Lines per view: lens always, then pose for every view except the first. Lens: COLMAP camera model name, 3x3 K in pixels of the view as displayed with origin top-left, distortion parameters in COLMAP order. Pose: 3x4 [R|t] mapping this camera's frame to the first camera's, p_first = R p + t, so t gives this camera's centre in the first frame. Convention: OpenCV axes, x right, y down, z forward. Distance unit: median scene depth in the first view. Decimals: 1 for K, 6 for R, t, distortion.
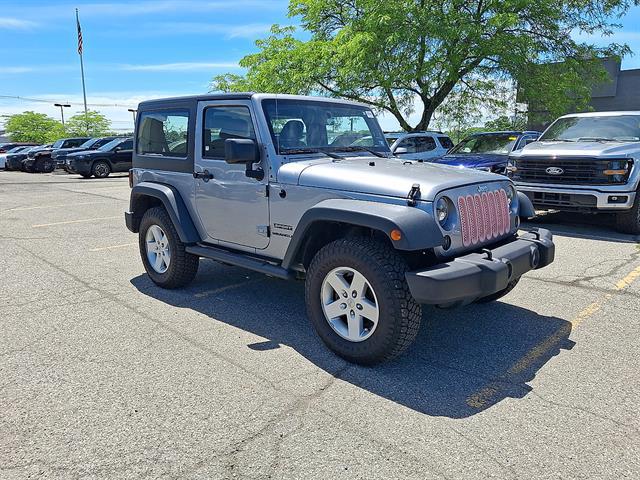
lens RADIAL K [[481.9, 0, 334.6], [0, 481.9, 227.5], [0, 0, 1]] dist [0.002742, -0.016128]
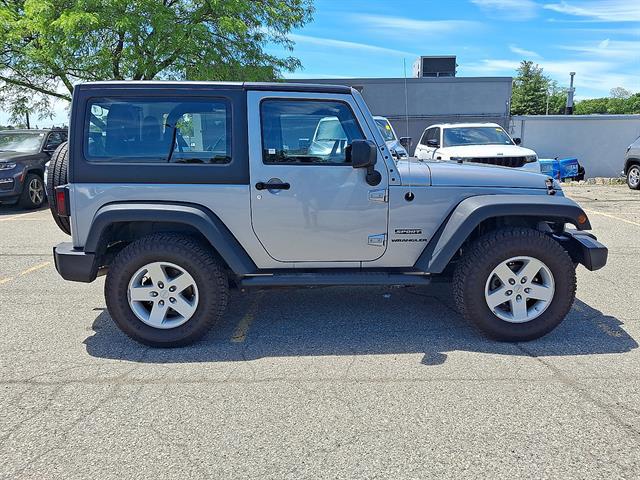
lens RADIAL K [[481.9, 0, 315.0], [0, 481.9, 222.4], [0, 0, 1]] dist [0.002742, -0.016128]
pose [[0.744021, -0.123815, 0.656584, -0.798776], [0.128797, 0.990827, 0.040895, -0.075696], [-0.655625, 0.054139, 0.753144, 0.379982]]
